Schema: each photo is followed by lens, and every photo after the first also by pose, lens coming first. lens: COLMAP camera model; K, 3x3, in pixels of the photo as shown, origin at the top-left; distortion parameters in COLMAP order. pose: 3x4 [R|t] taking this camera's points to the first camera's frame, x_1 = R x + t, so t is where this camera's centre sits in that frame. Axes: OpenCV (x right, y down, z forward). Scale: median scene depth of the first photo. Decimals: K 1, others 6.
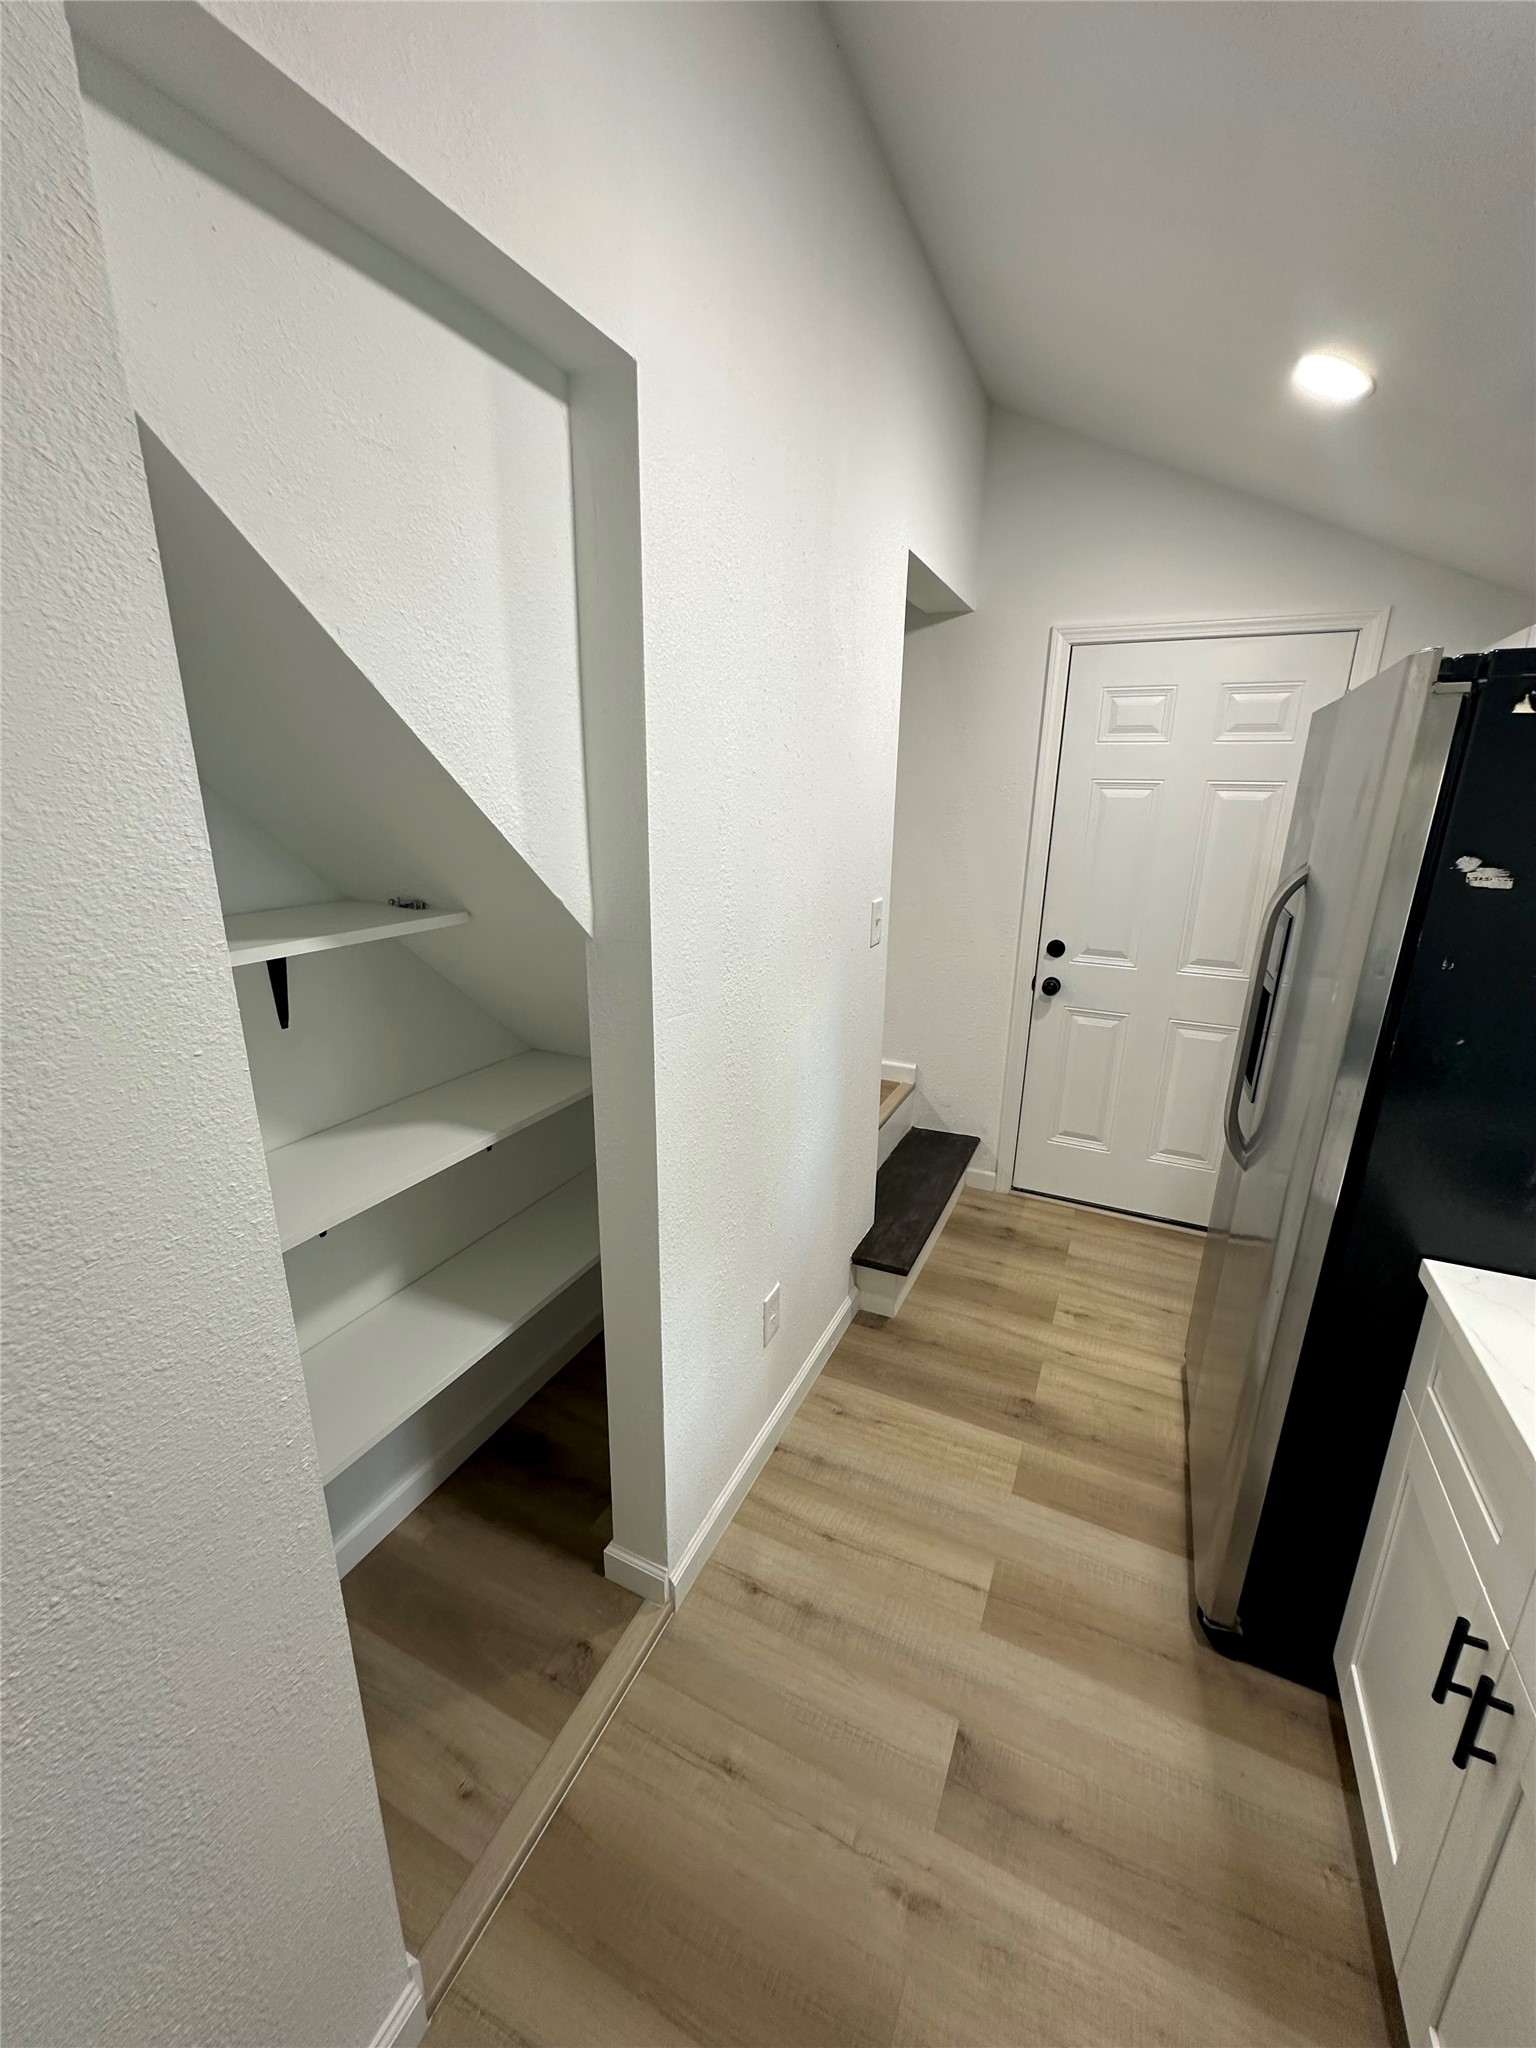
lens RADIAL K [[819.9, 0, 769.3], [0, 819.9, 1025.1], [0, 0, 1]] dist [-0.004286, 0.000520]
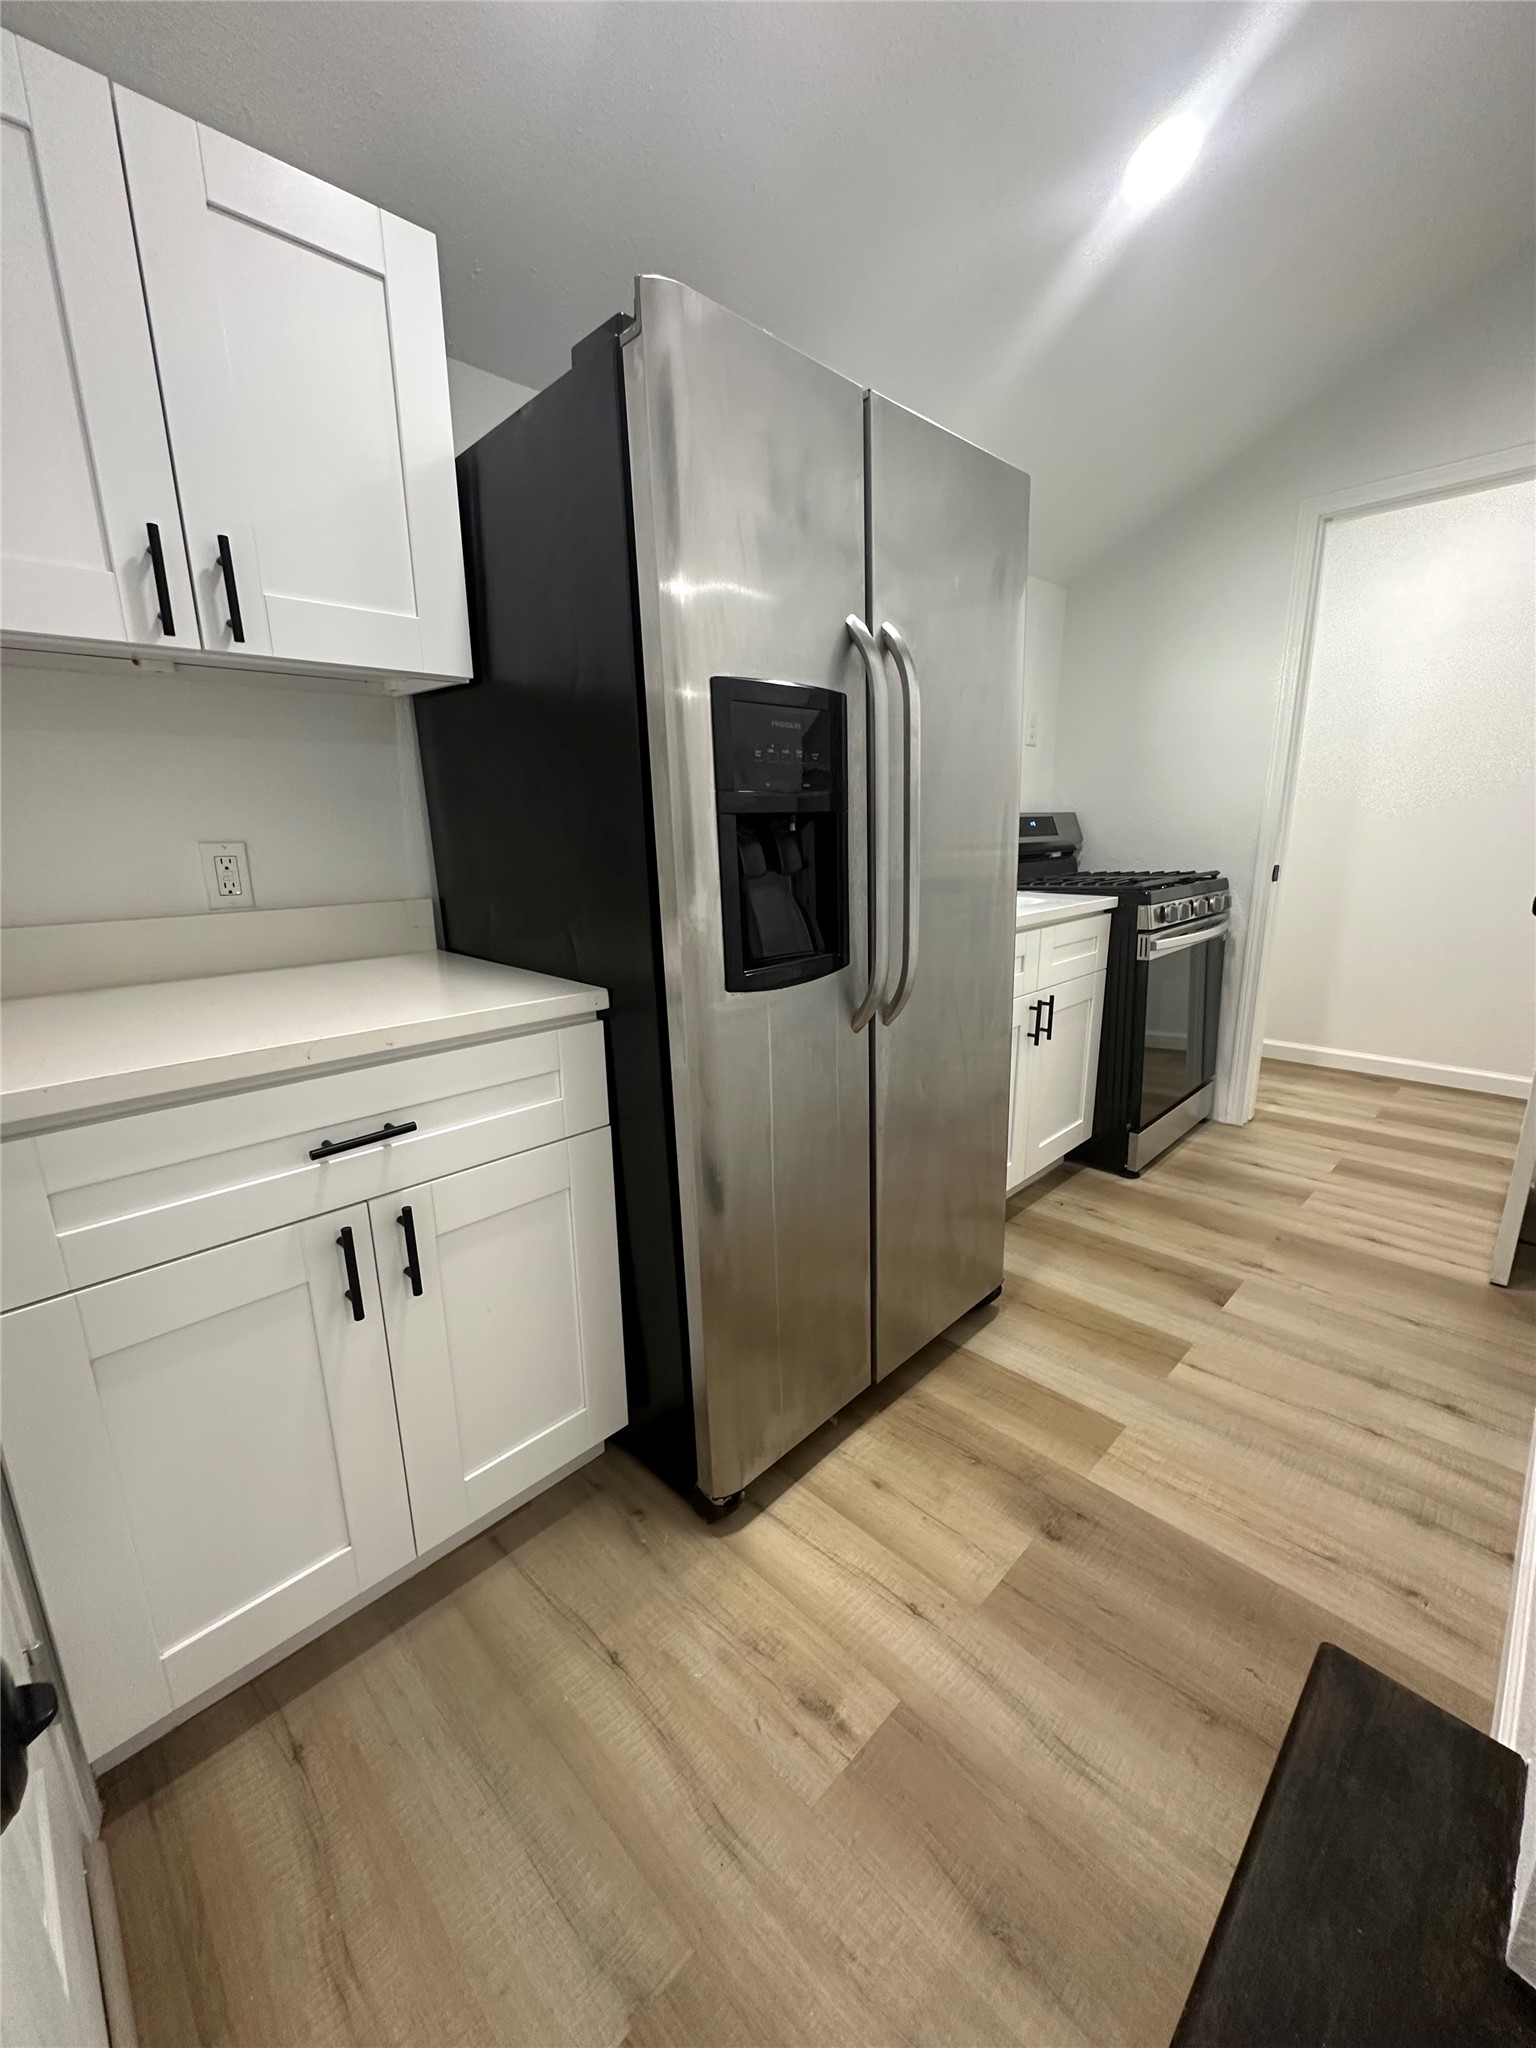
lens RADIAL K [[819.9, 0, 766.3], [0, 819.9, 1023.7], [0, 0, 1]] dist [-0.004286, 0.000520]
pose [[-0.938351, -0.077636, 0.336854, 0.409093], [0.103087, 0.867271, 0.487046, -0.230394], [-0.329956, 0.491745, -0.805801, 1.661563]]
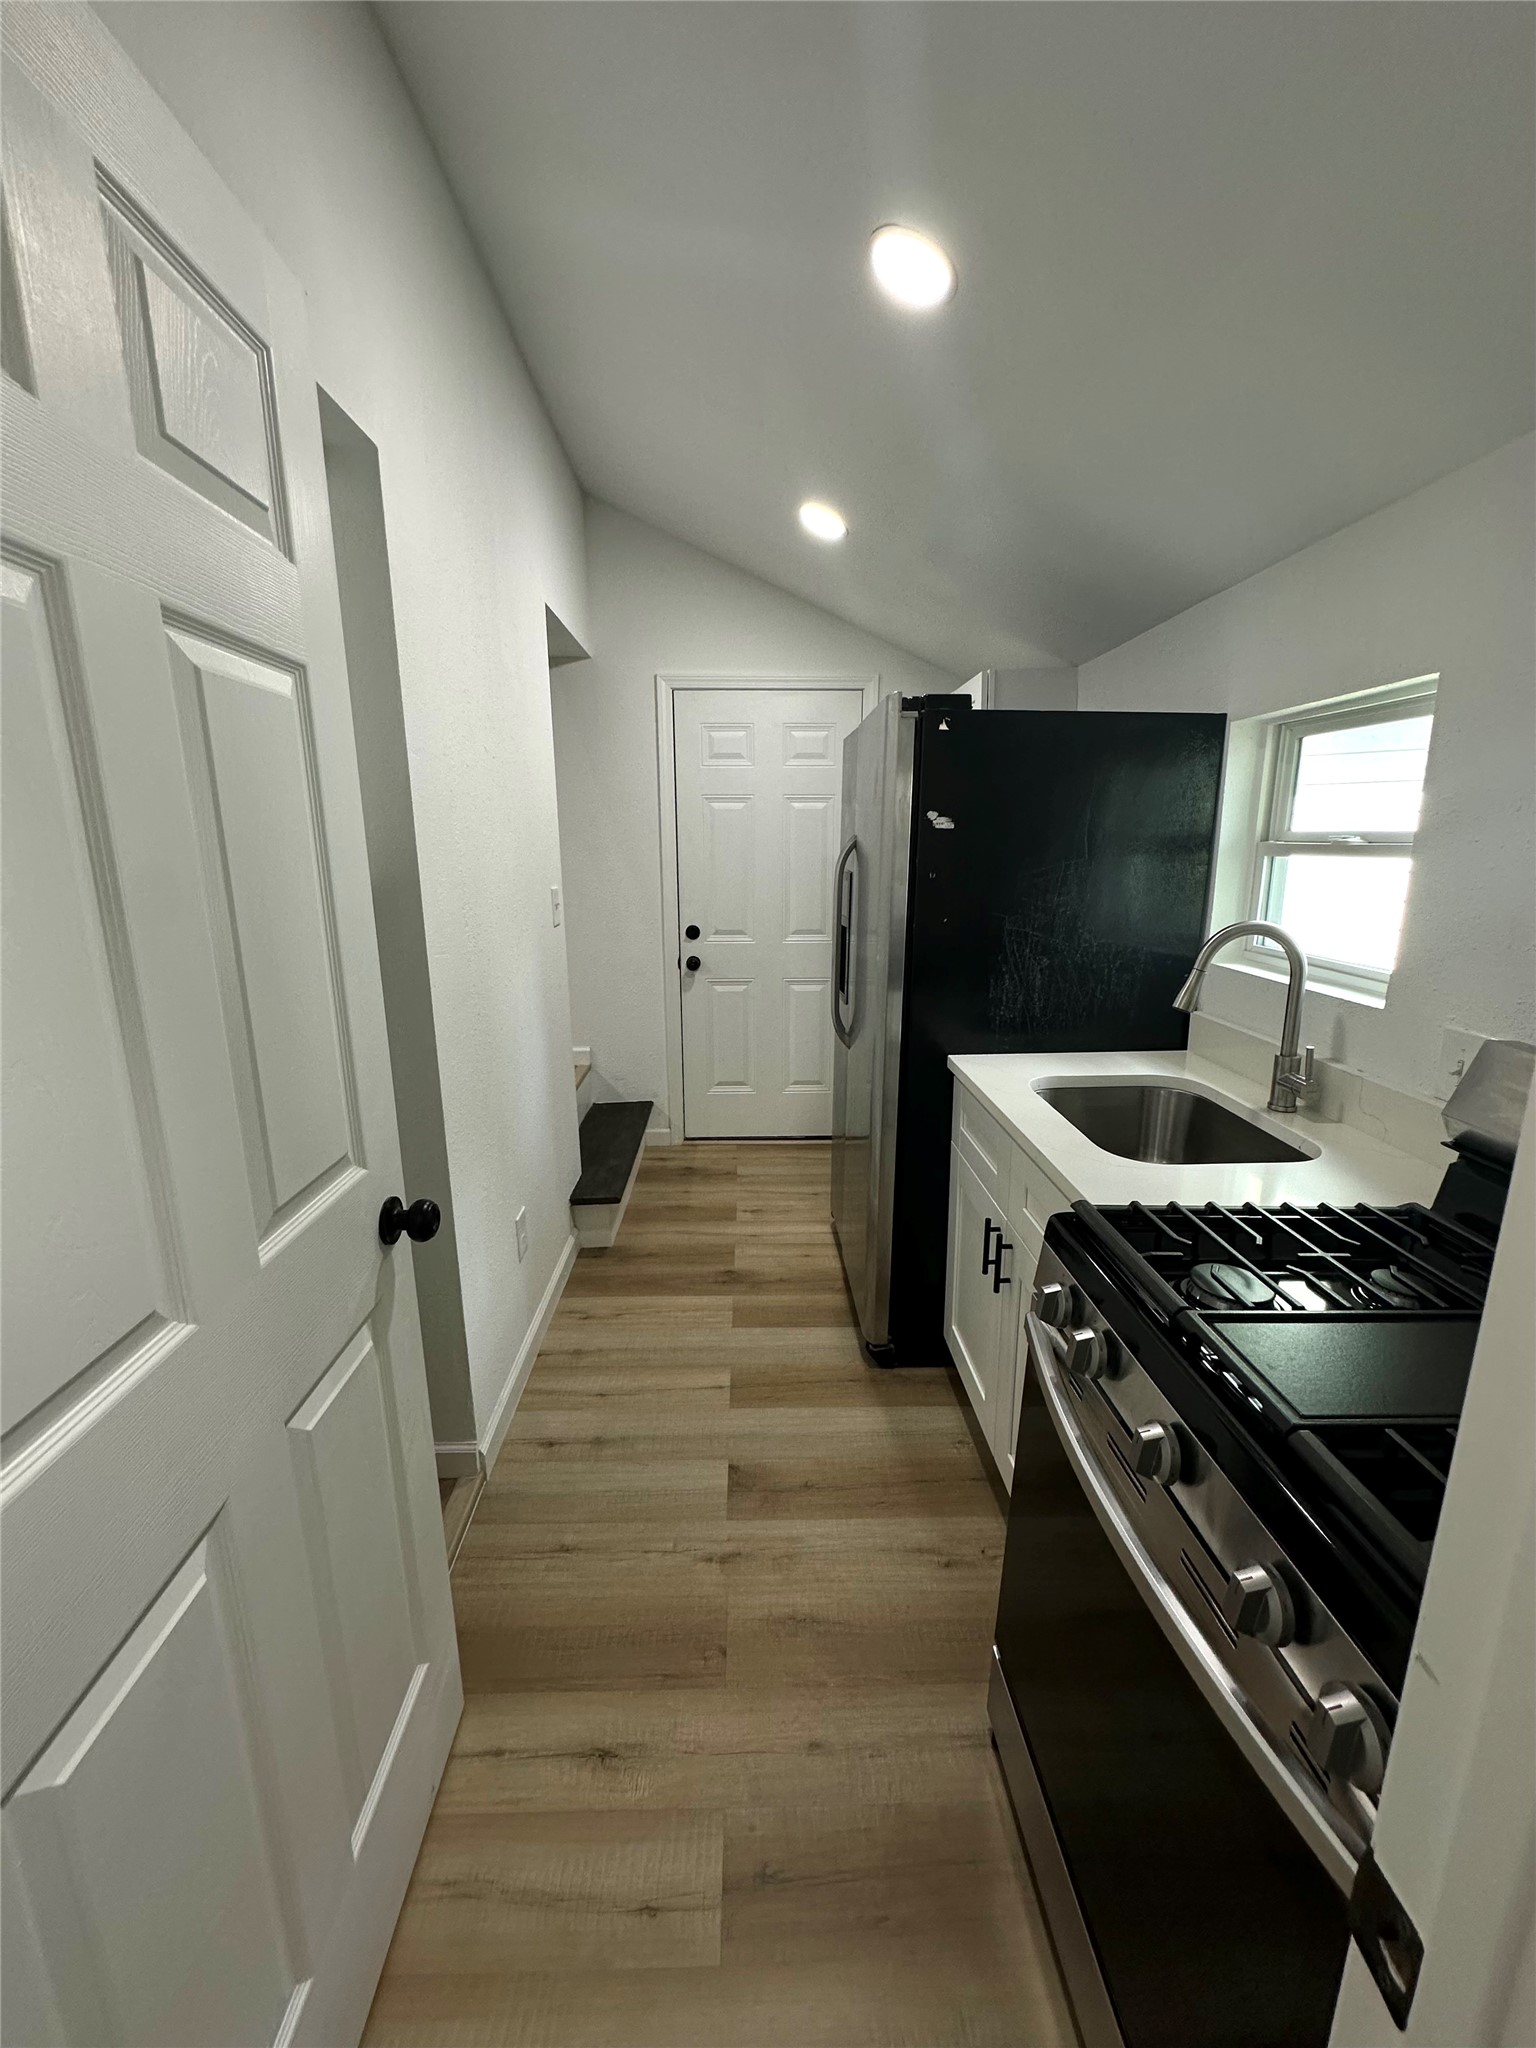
lens RADIAL K [[819.9, 0, 770.3], [0, 819.9, 1027.2], [0, 0, 1]] dist [-0.004286, 0.000520]
pose [[0.891368, -0.120508, 0.436967, -0.165409], [0.142912, 0.989560, -0.018621, 0.143158], [-0.430161, 0.079046, 0.899285, -0.236369]]
